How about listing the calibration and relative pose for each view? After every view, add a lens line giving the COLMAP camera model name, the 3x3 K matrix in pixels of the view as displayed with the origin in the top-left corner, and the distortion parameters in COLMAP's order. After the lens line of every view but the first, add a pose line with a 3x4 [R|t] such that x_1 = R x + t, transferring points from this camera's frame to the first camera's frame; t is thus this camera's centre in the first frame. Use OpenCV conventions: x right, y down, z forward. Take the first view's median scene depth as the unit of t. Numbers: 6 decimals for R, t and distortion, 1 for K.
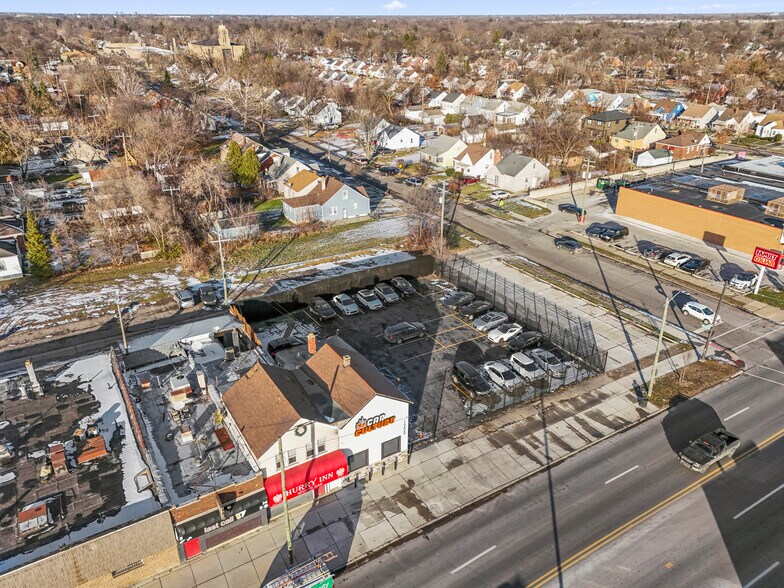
lens RADIAL K [[571.1, 0, 389.1], [0, 571.1, 292.9], [0, 0, 1]] dist [0.080023, -0.071614]
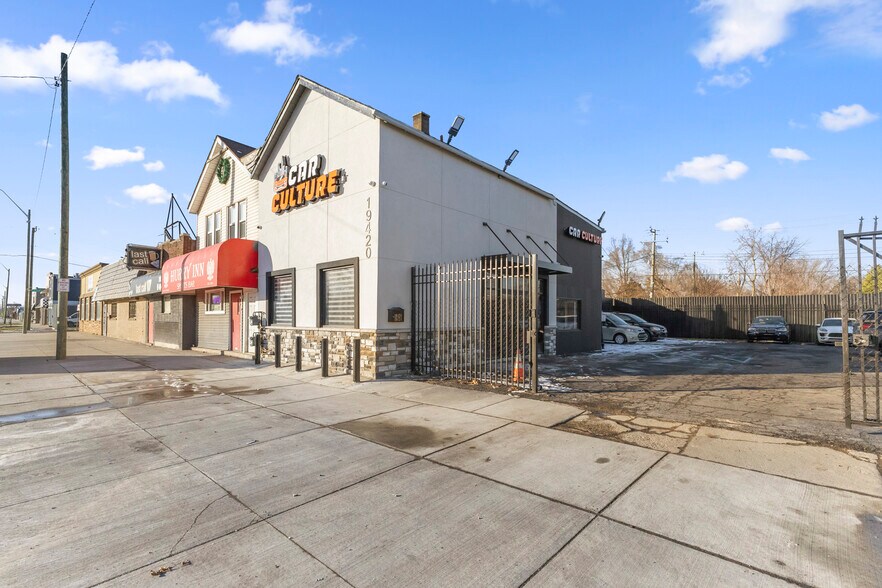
lens RADIAL K [[407.8, 0, 443.3], [0, 407.8, 311.1], [0, 0, 1]] dist [0.016364, -0.003452]
pose [[0.290329, -0.014354, -0.956819, 0.173300], [-0.414552, 0.899304, -0.139279, 0.214341], [0.862471, 0.437088, 0.255143, 0.751930]]
